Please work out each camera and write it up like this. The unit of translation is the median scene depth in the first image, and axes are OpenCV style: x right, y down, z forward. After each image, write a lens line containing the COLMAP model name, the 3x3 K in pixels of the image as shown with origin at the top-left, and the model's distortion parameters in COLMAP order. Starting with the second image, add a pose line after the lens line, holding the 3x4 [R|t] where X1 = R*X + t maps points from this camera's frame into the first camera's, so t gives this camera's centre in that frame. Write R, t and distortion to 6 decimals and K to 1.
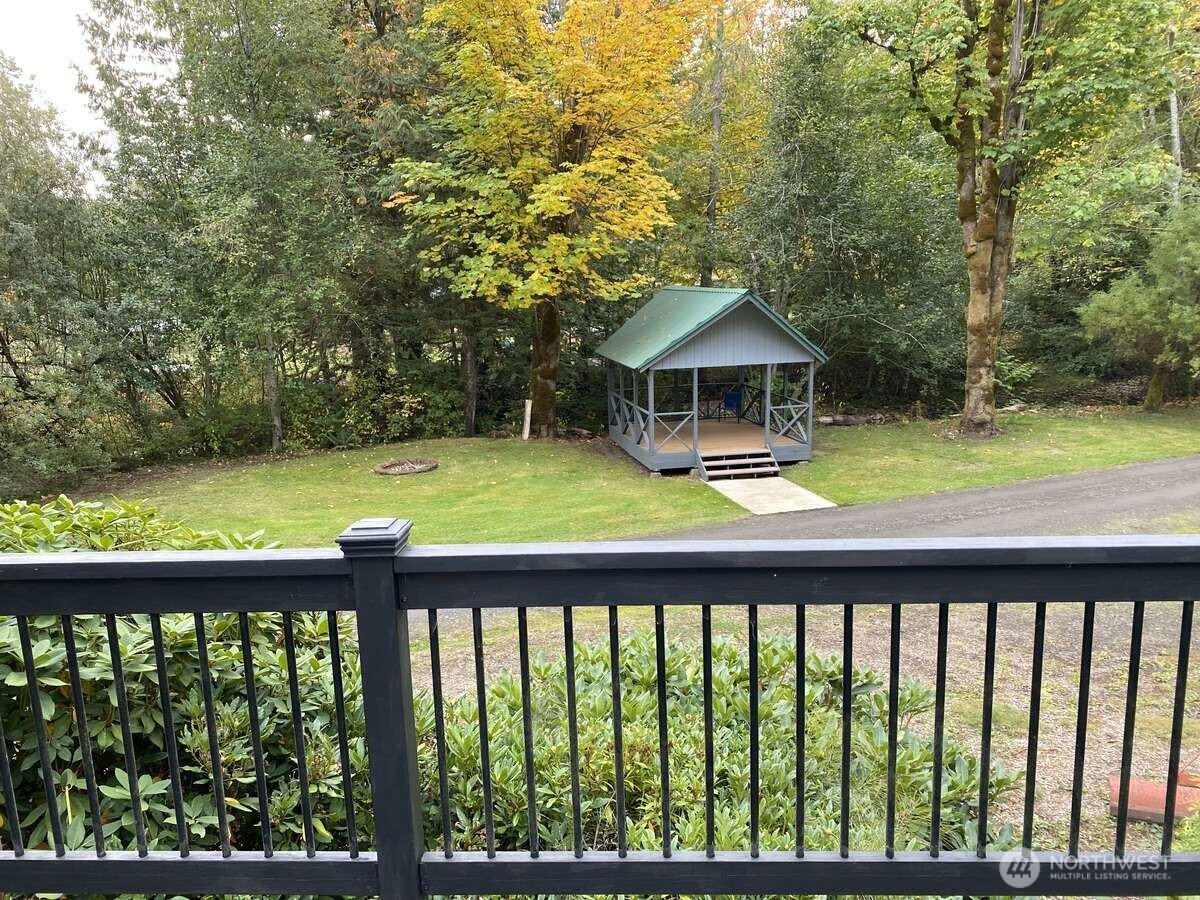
lens RADIAL K [[913.7, 0, 600.0], [0, 913.7, 450.0], [0, 0, 1]] dist [0.012567, 0.005089]
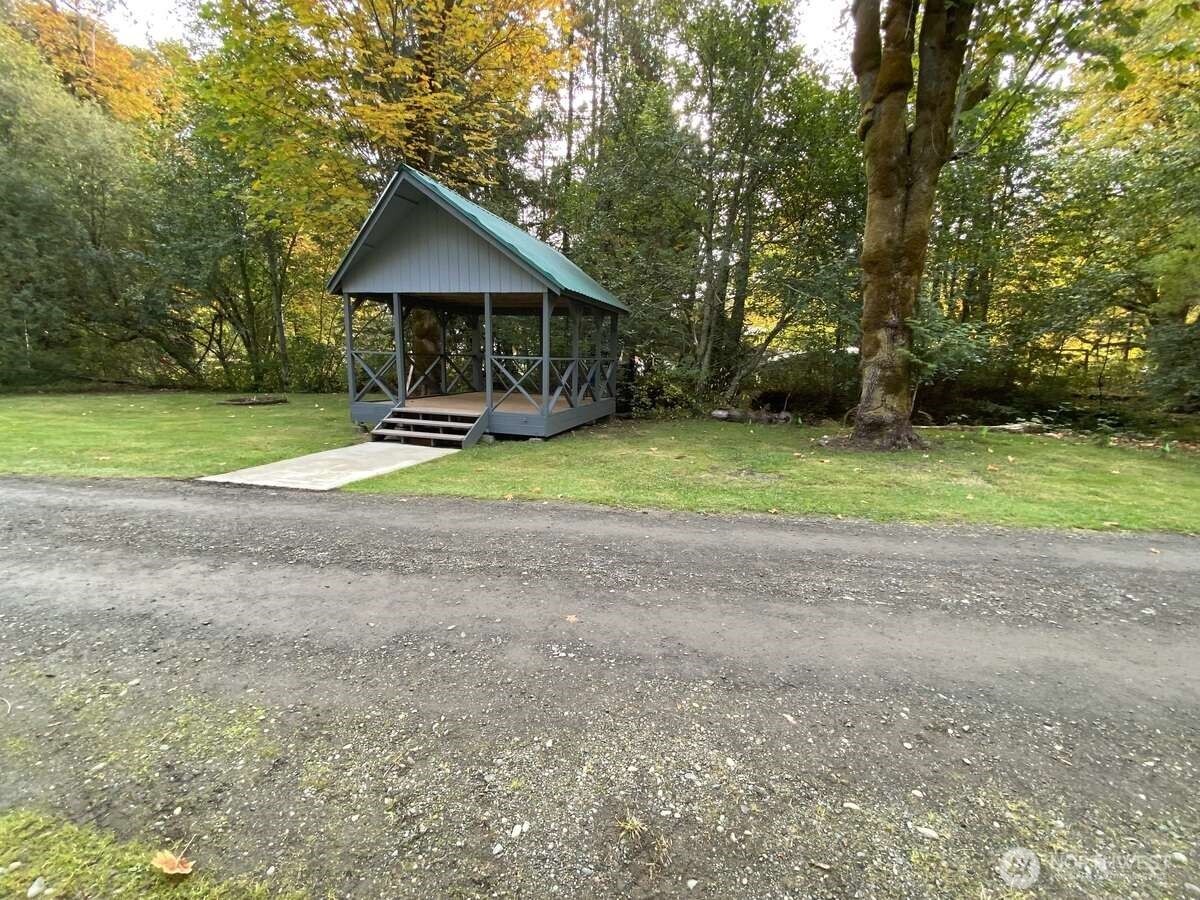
lens RADIAL K [[540.6, 0, 600.0], [0, 540.6, 450.0], [0, 0, 1]] dist [0.002025, 0.000188]
pose [[0.882424, 0.130933, -0.451868, 0.421425], [-0.140793, 0.989967, 0.011908, 0.008785], [0.448894, 0.053112, 0.892005, 0.604329]]
